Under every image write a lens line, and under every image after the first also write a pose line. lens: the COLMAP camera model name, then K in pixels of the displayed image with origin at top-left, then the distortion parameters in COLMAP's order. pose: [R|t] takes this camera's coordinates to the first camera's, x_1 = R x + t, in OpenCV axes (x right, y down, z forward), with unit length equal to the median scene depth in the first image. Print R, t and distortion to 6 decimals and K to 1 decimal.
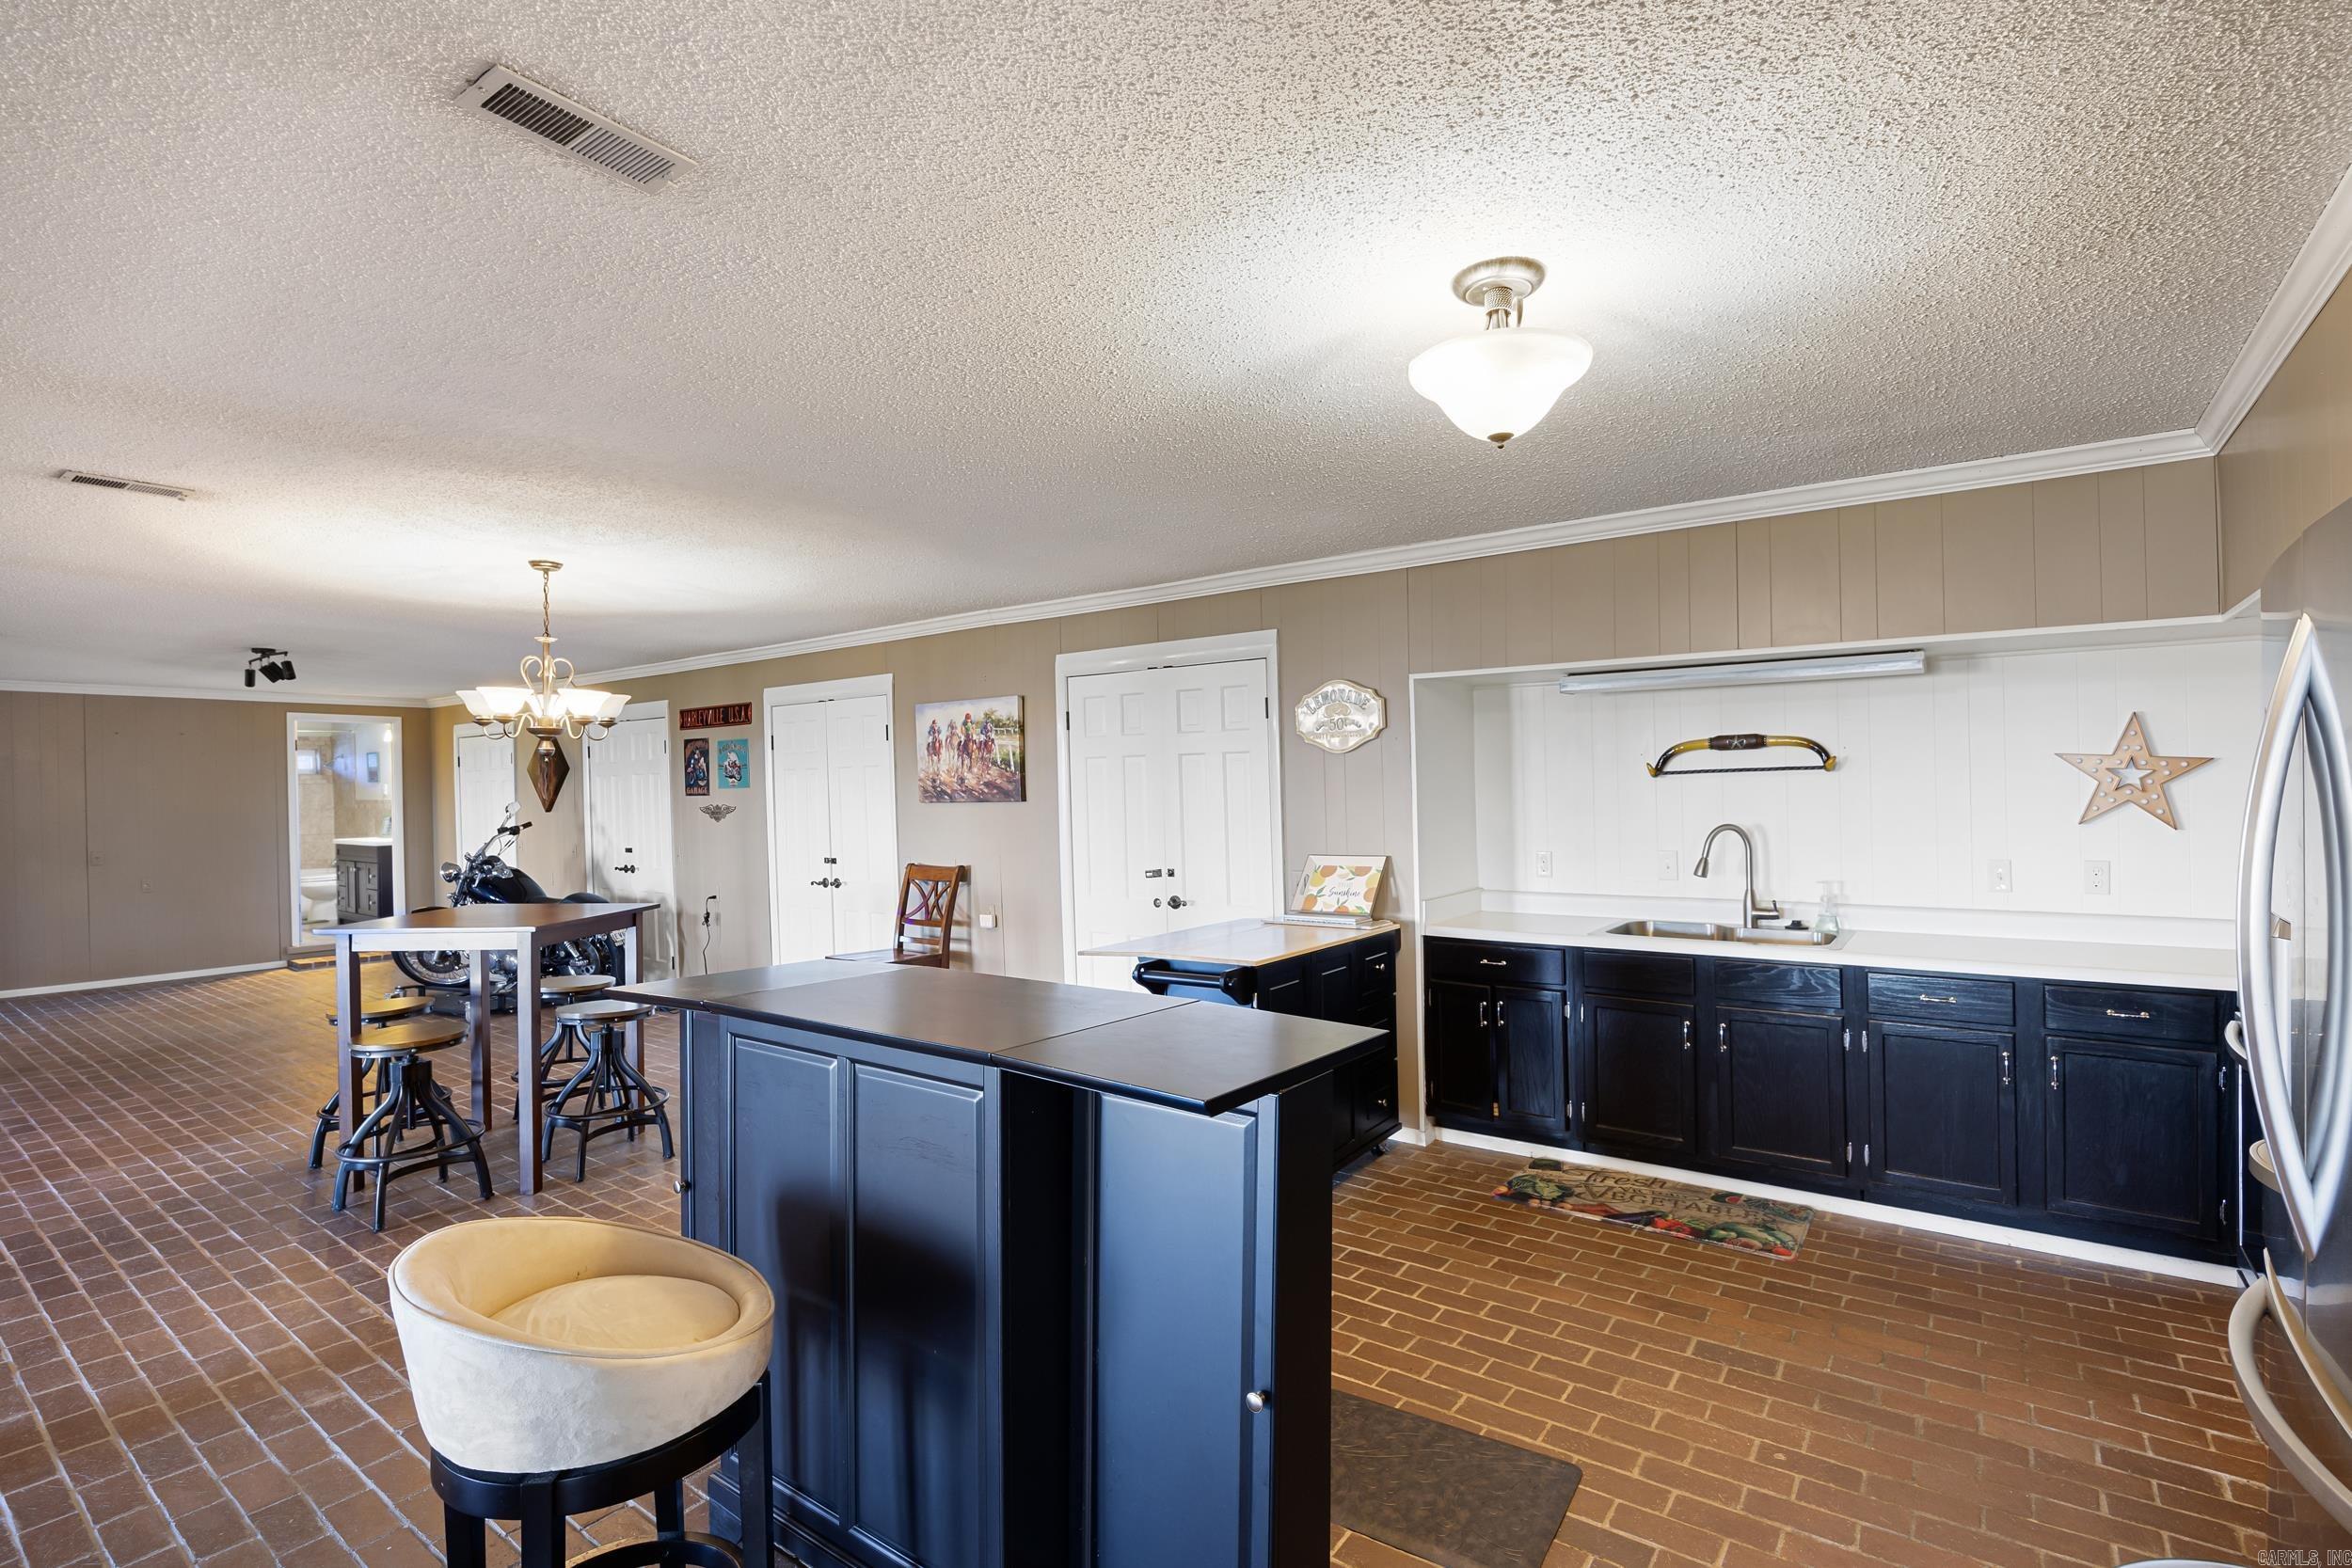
lens RADIAL K [[1083.4, 0, 1189.0], [0, 1083.4, 785.1], [0, 0, 1]] dist [-0.019475, -0.000189]
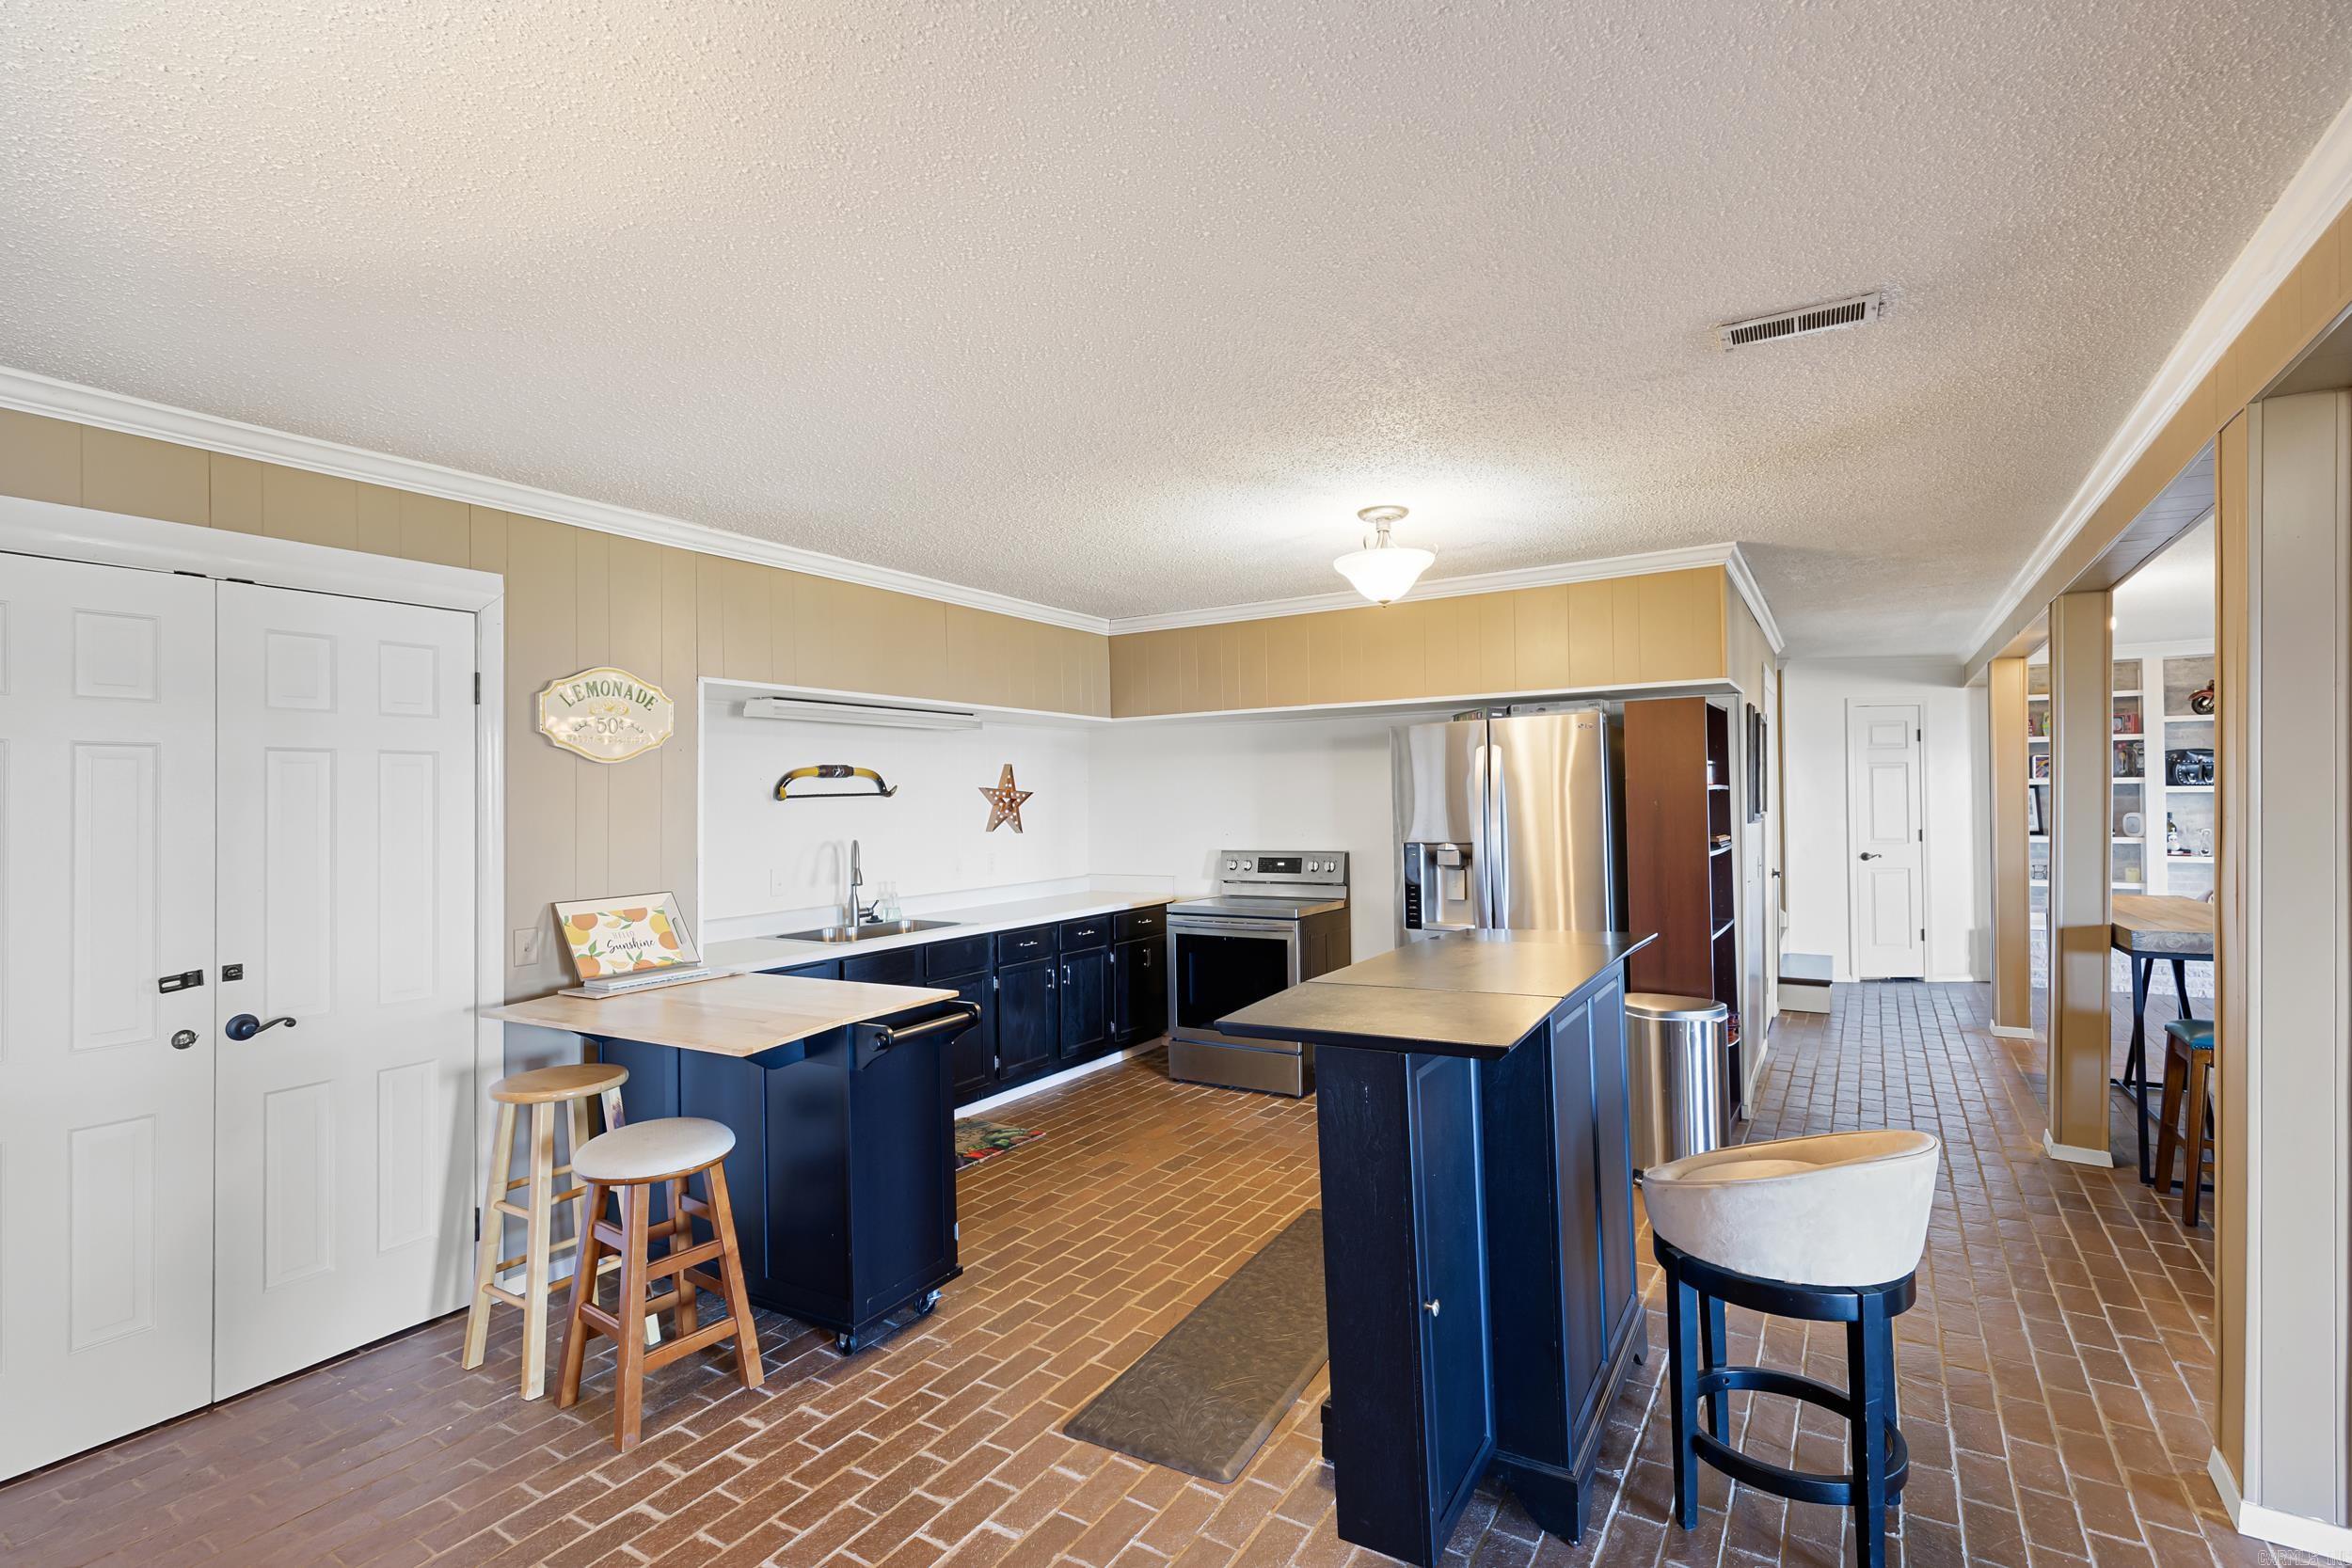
lens RADIAL K [[1083.4, 0, 1191.3], [0, 1083.4, 790.3], [0, 0, 1]] dist [-0.019475, -0.000189]
pose [[-0.078025, 0.023873, 0.996666, -0.892486], [0.015715, 0.999619, -0.022713, 0.017890], [-0.996828, 0.013890, -0.078370, 0.896063]]
